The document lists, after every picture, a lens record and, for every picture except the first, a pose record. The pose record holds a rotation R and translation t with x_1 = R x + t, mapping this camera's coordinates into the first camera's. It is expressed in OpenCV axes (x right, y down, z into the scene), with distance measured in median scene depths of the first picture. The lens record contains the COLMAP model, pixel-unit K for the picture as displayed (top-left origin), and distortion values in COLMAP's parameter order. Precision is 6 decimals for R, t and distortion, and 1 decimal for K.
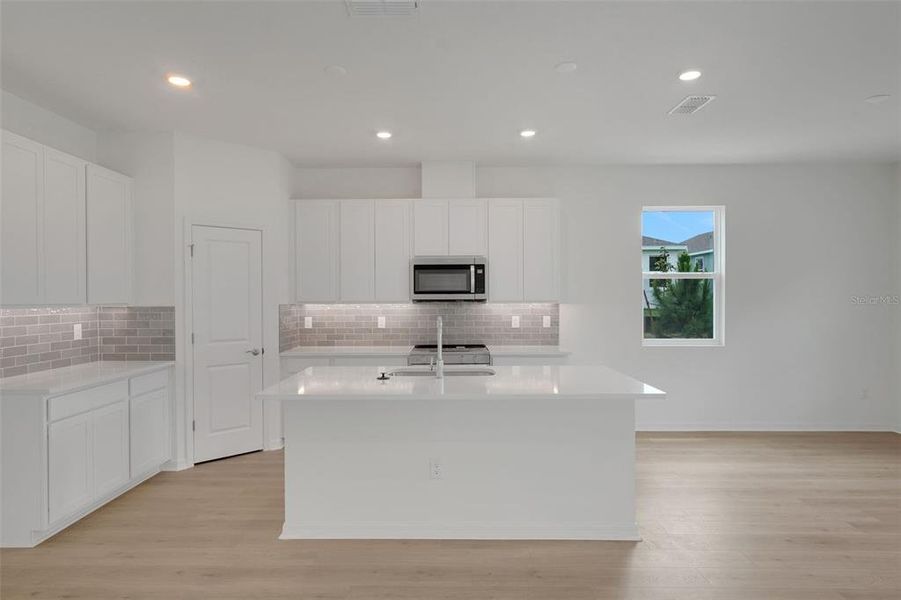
lens RADIAL K [[488.1, 0, 443.3], [0, 488.1, 304.4], [0, 0, 1]] dist [-0.001304, -0.000905]
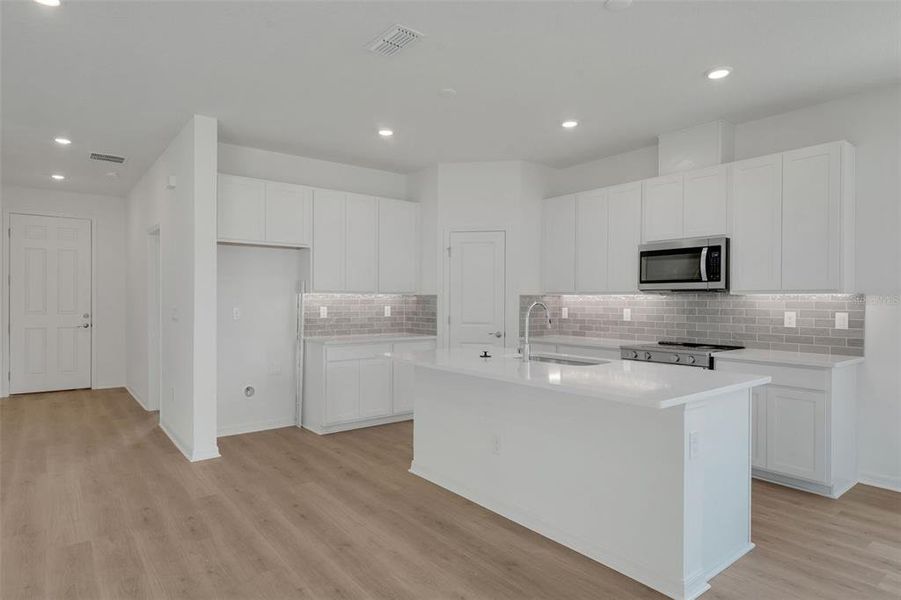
lens RADIAL K [[488.1, 0, 442.2], [0, 488.1, 296.0], [0, 0, 1]] dist [-0.001304, -0.000905]
pose [[0.646596, 0.003319, -0.762825, 0.395637], [-0.015144, 0.999849, -0.008487, 0.015335], [0.762682, 0.017040, 0.646549, 0.127207]]
